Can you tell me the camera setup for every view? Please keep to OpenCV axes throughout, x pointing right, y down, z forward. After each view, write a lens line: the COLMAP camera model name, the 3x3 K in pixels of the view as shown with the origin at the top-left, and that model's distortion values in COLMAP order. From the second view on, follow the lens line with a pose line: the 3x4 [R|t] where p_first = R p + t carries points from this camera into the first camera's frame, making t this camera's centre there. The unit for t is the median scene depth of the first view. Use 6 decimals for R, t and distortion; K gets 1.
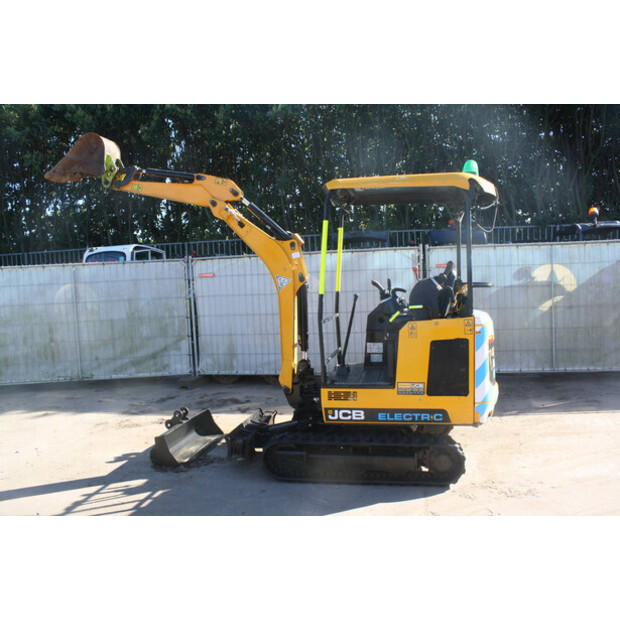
lens RADIAL K [[516.9, 0, 308.1], [0, 516.9, 322.4], [0, 0, 1]] dist [-0.163687, 0.135354]
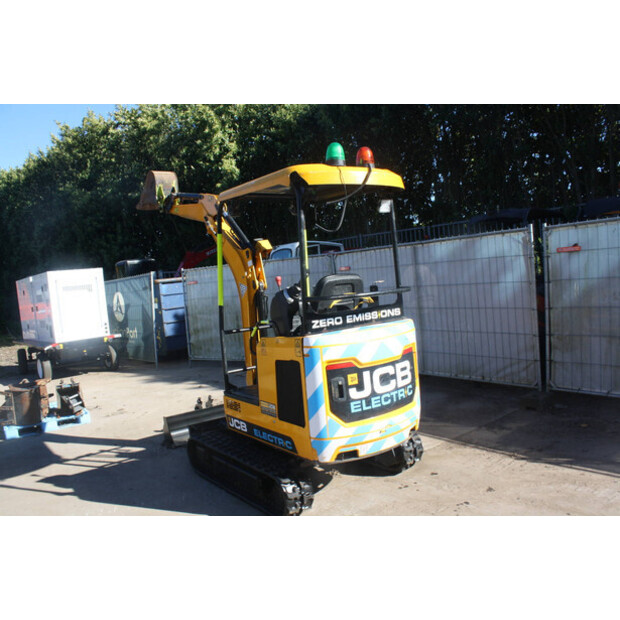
lens RADIAL K [[516.9, 0, 308.1], [0, 516.9, 322.4], [0, 0, 1]] dist [-0.163687, 0.135354]
pose [[0.751590, 0.035155, -0.658693, 0.760248], [-0.001574, 0.998672, 0.051504, -0.066527], [0.659629, -0.037673, 0.750647, 0.309073]]
